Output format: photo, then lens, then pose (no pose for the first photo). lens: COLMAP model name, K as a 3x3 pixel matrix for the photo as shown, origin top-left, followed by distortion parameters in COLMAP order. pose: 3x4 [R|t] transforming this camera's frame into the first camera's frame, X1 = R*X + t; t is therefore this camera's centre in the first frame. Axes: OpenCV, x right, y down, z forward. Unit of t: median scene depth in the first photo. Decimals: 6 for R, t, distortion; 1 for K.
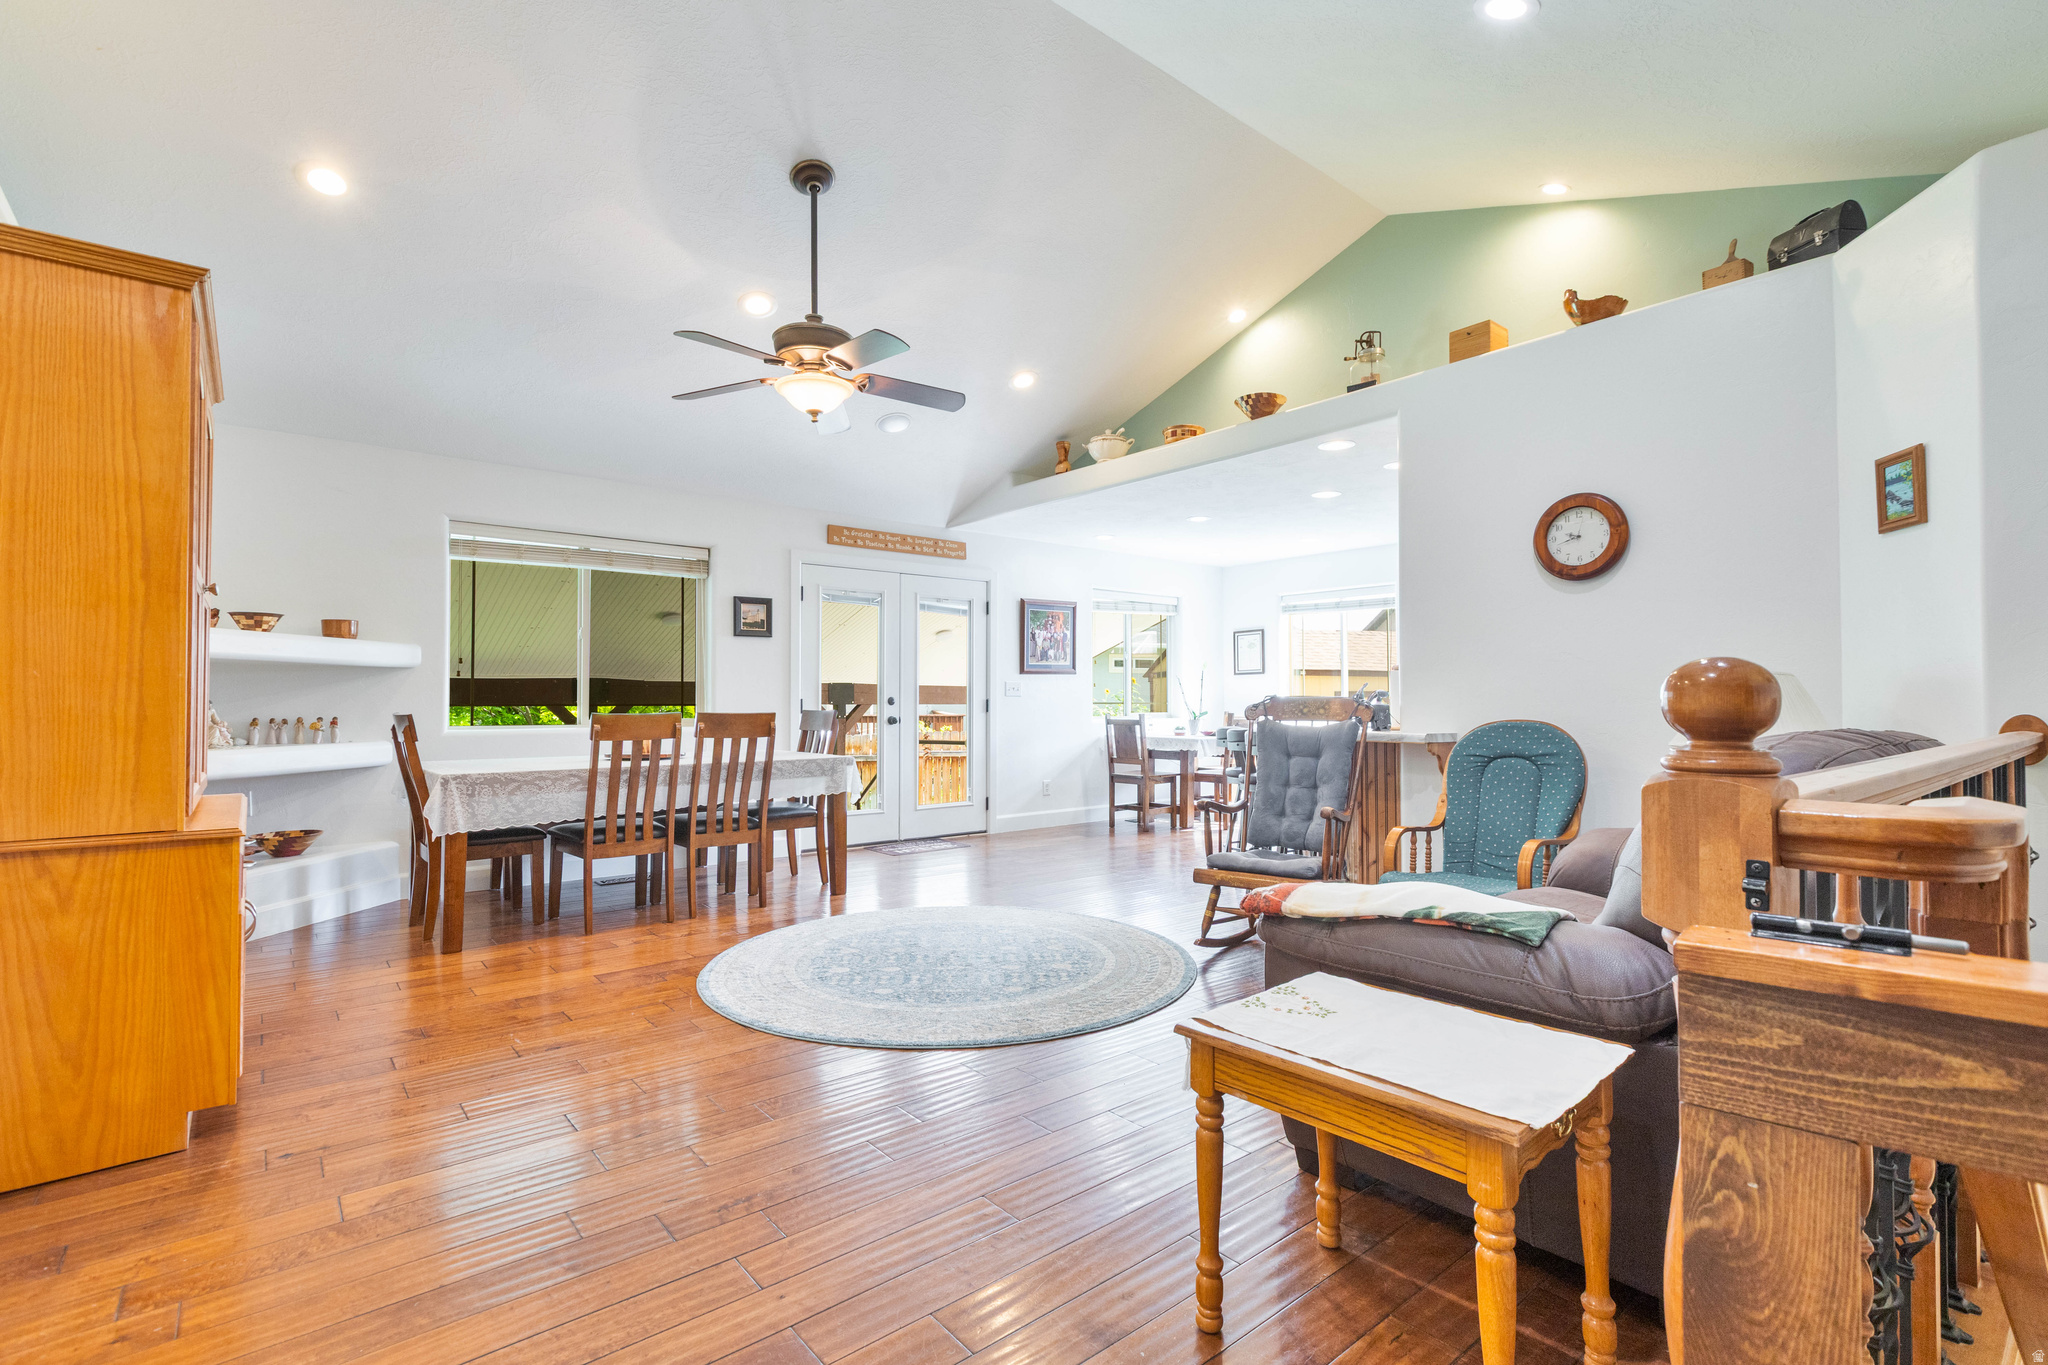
lens RADIAL K [[923.5, 0, 1023.7], [0, 923.5, 688.2], [0, 0, 1]] dist [-0.001454, 0.001145]
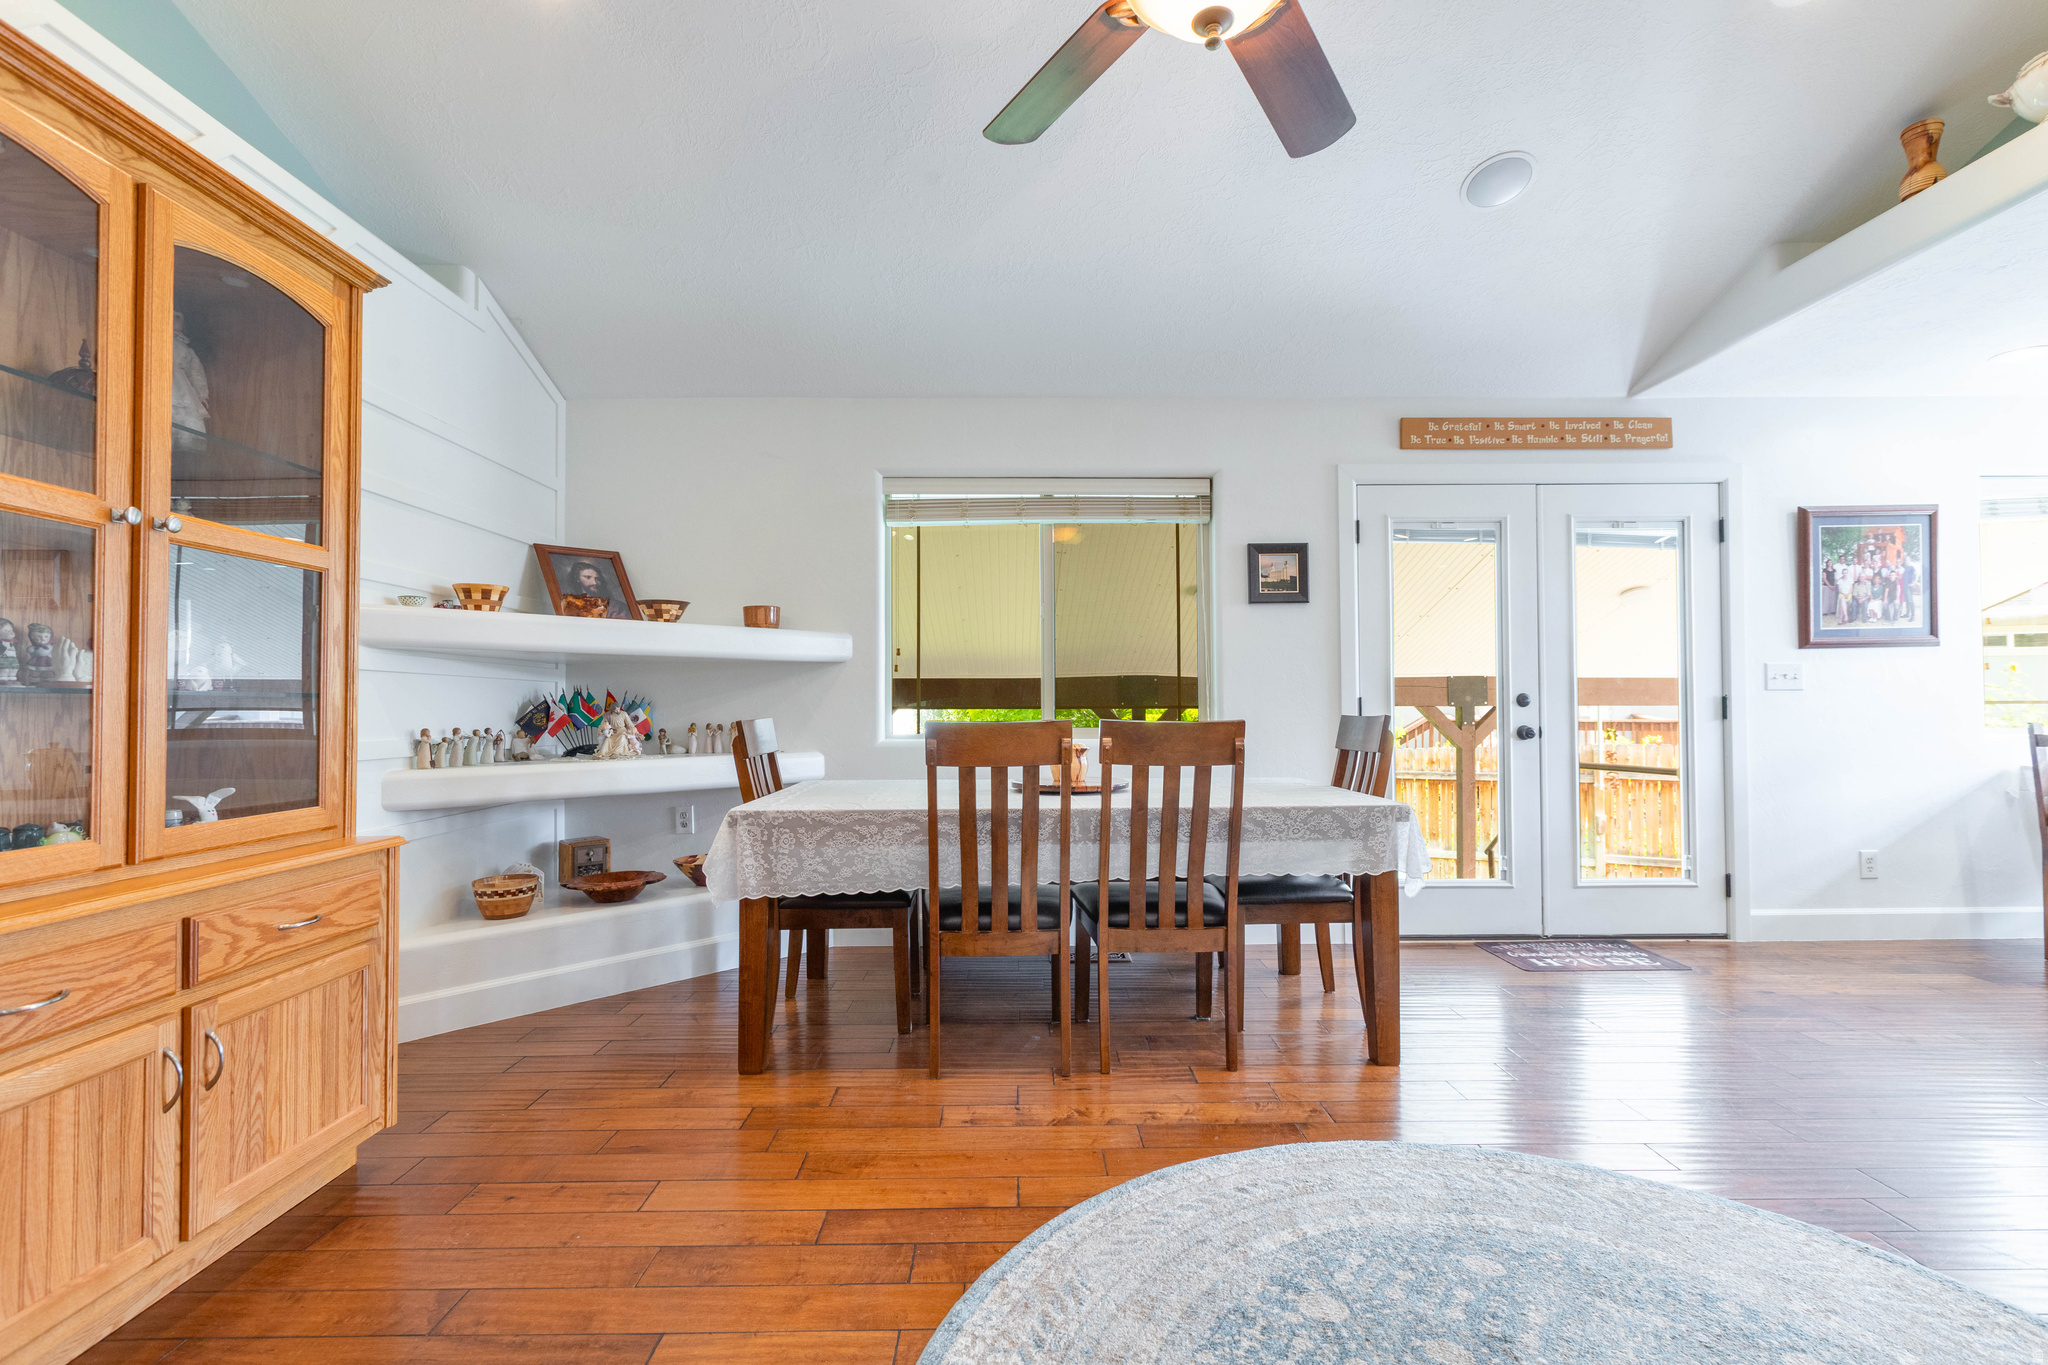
lens RADIAL K [[923.5, 0, 1036.4], [0, 923.5, 683.8], [0, 0, 1]] dist [-0.001454, 0.001145]
pose [[0.778874, -0.017576, -0.626934, -0.016405], [0.013036, 0.999845, -0.011836, 0.007130], [0.627045, 0.001046, 0.778982, 0.378706]]
